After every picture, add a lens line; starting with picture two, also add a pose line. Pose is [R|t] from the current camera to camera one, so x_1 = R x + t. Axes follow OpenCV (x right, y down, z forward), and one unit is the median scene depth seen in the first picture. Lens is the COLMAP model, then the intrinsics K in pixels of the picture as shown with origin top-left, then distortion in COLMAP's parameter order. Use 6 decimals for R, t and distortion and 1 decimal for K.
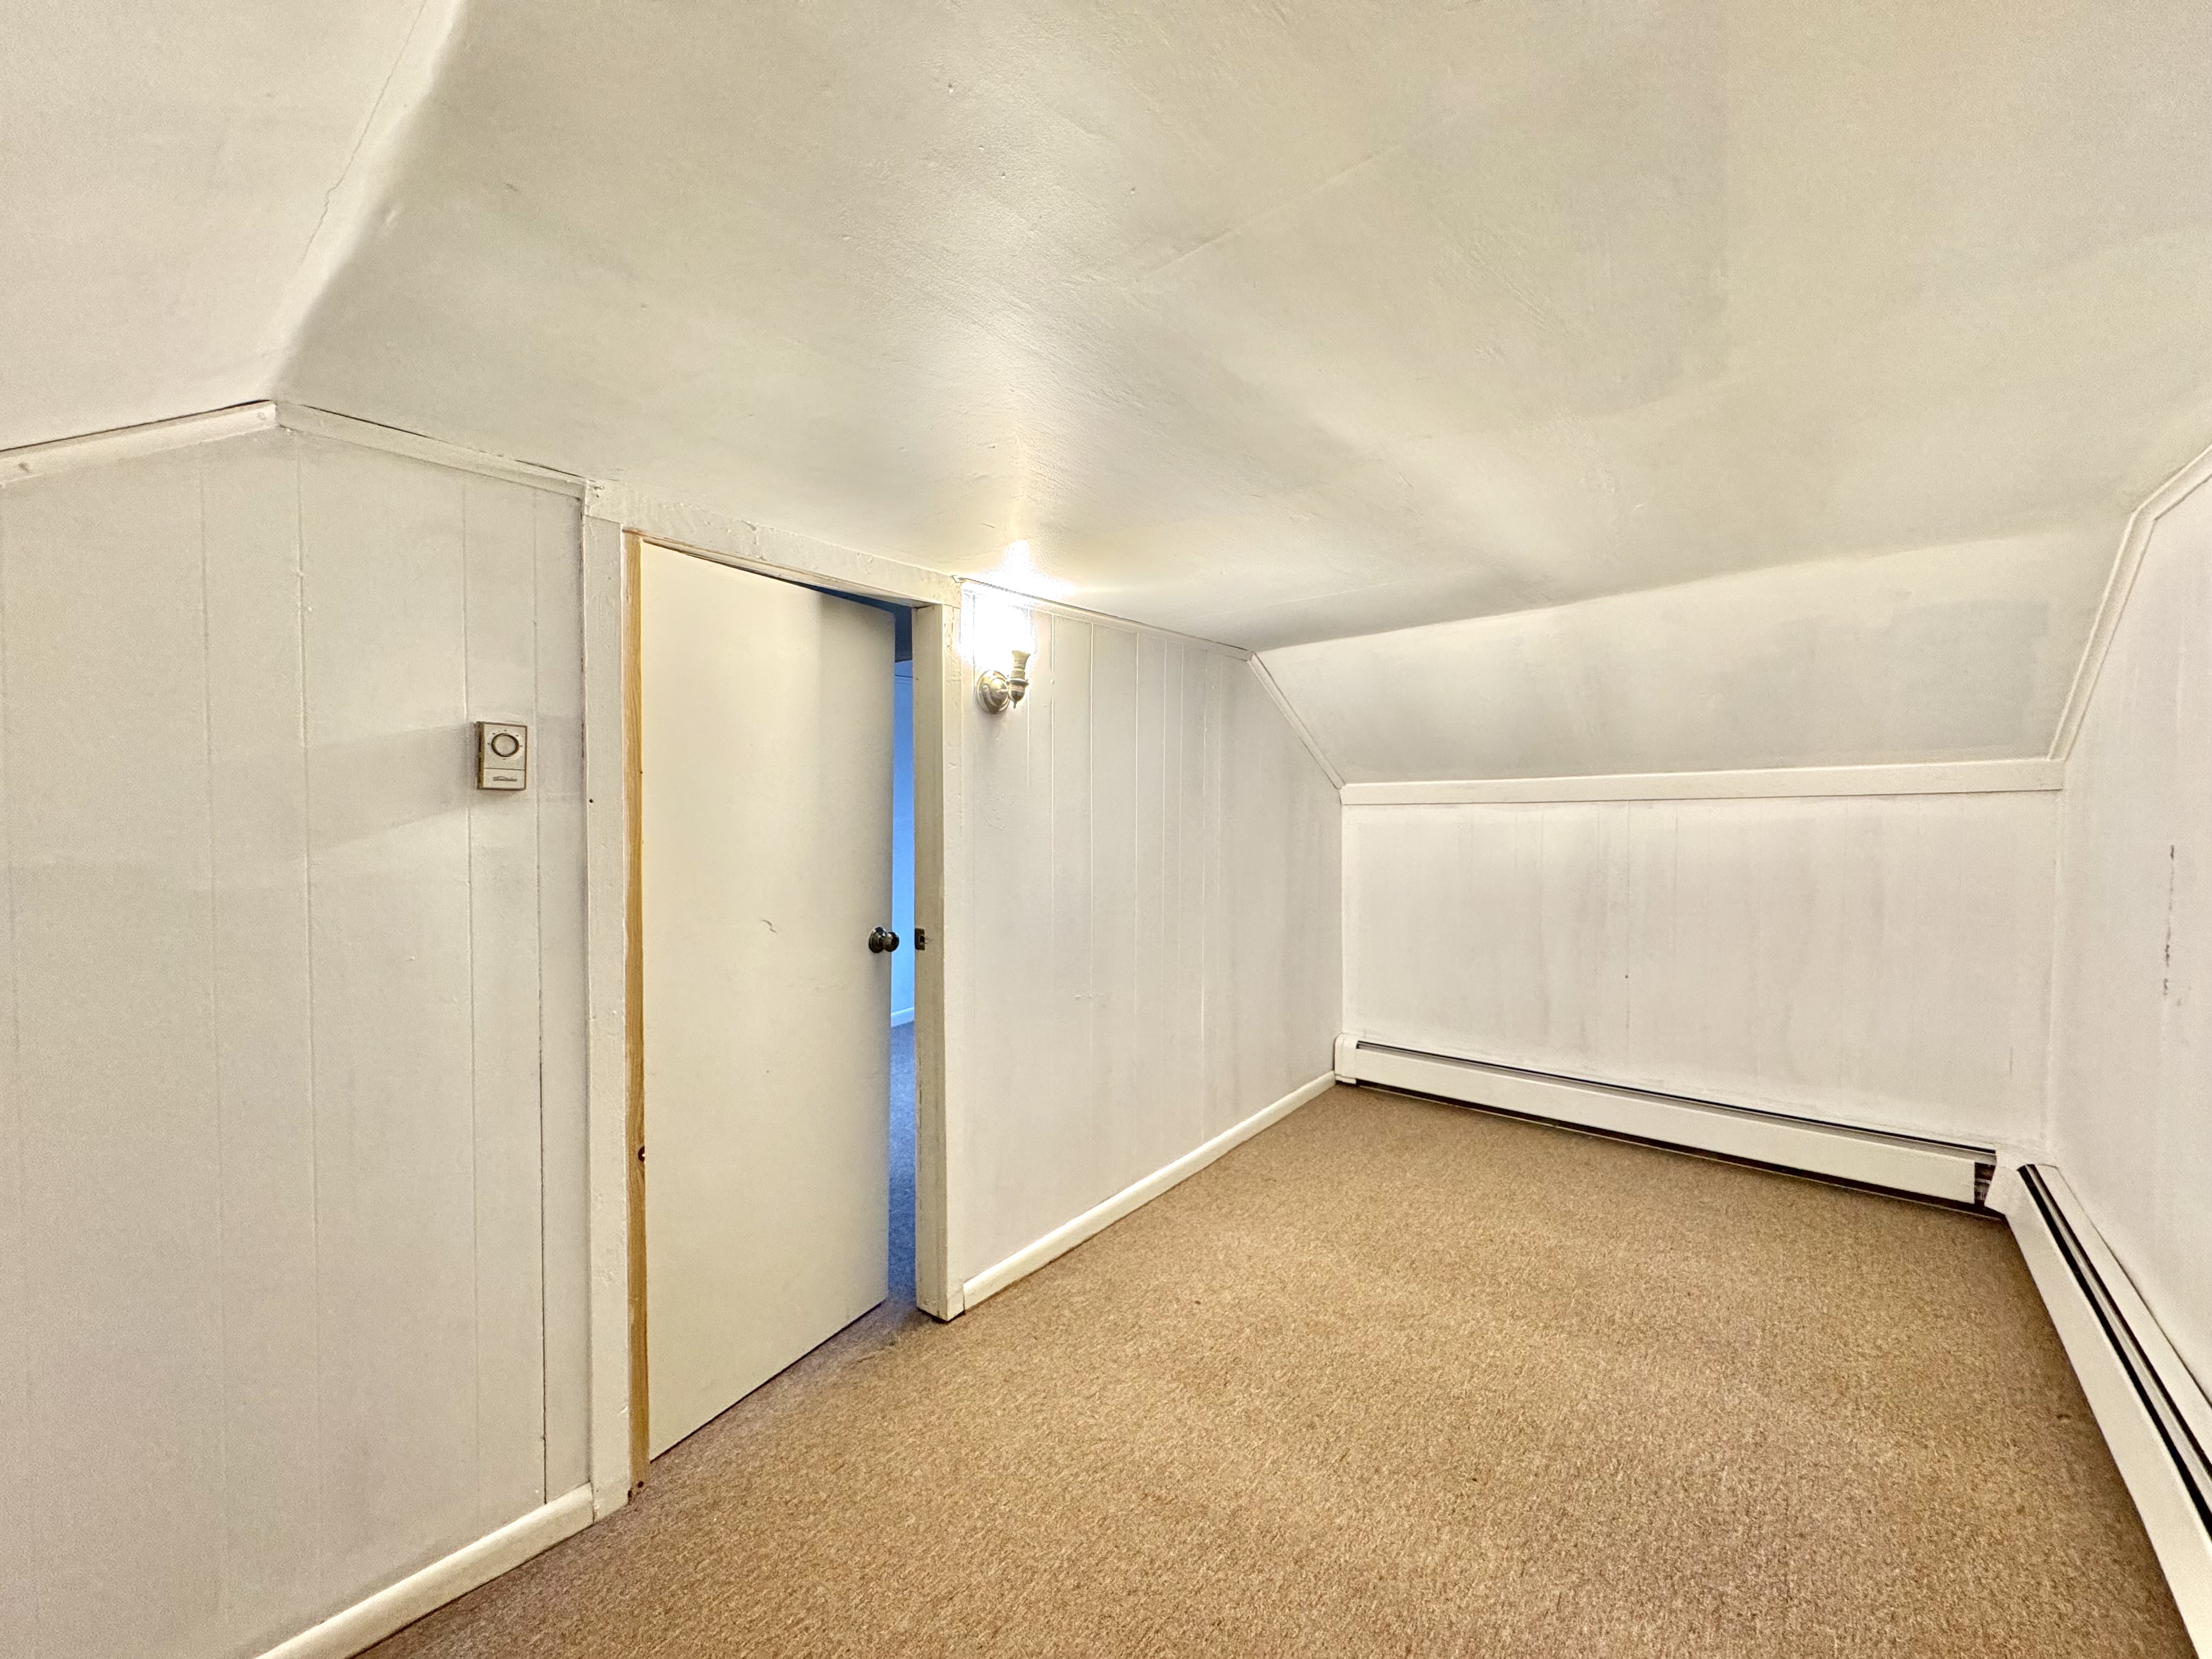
lens RADIAL K [[878.6, 0, 1107.5], [0, 878.6, 830.7], [0, 0, 1]] dist [-0.003039, 0.000003]
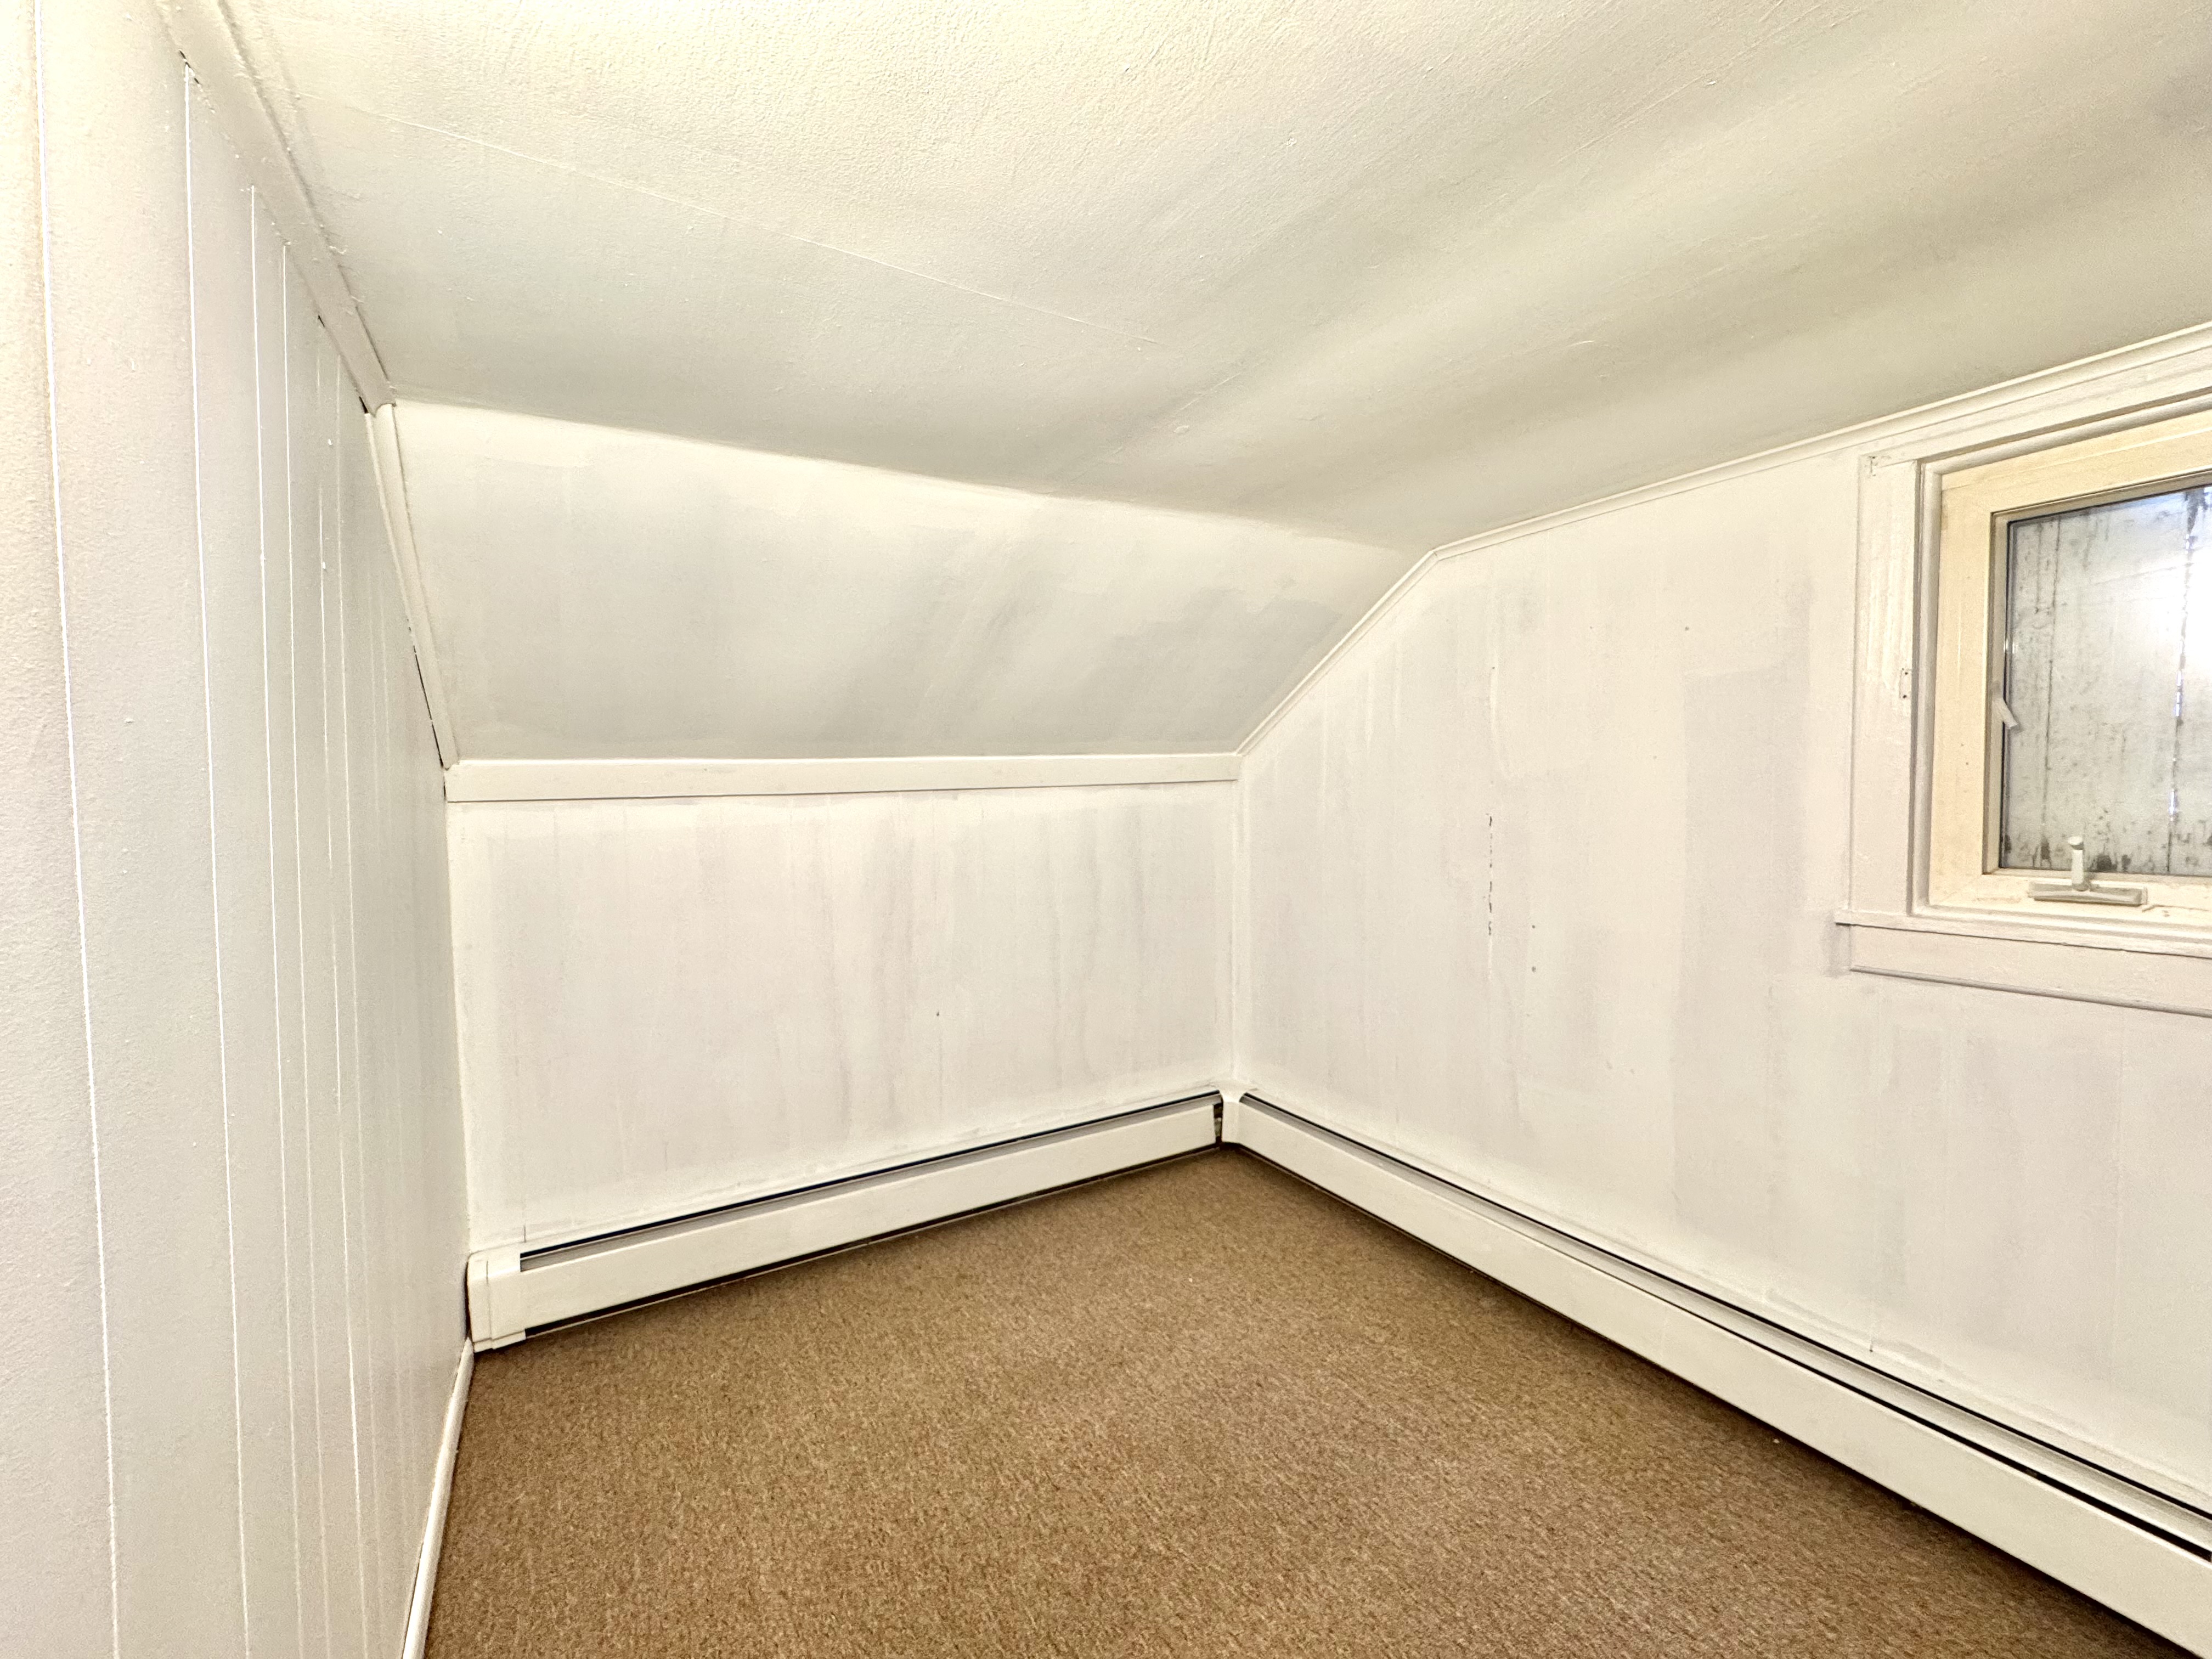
lens RADIAL K [[878.6, 0, 1107.5], [0, 878.6, 830.7], [0, 0, 1]] dist [-0.003039, 0.000003]
pose [[0.331545, -0.035277, 0.942780, -0.098600], [0.042008, 0.998862, 0.022603, -0.009967], [-0.942504, 0.032110, 0.332650, 0.599430]]
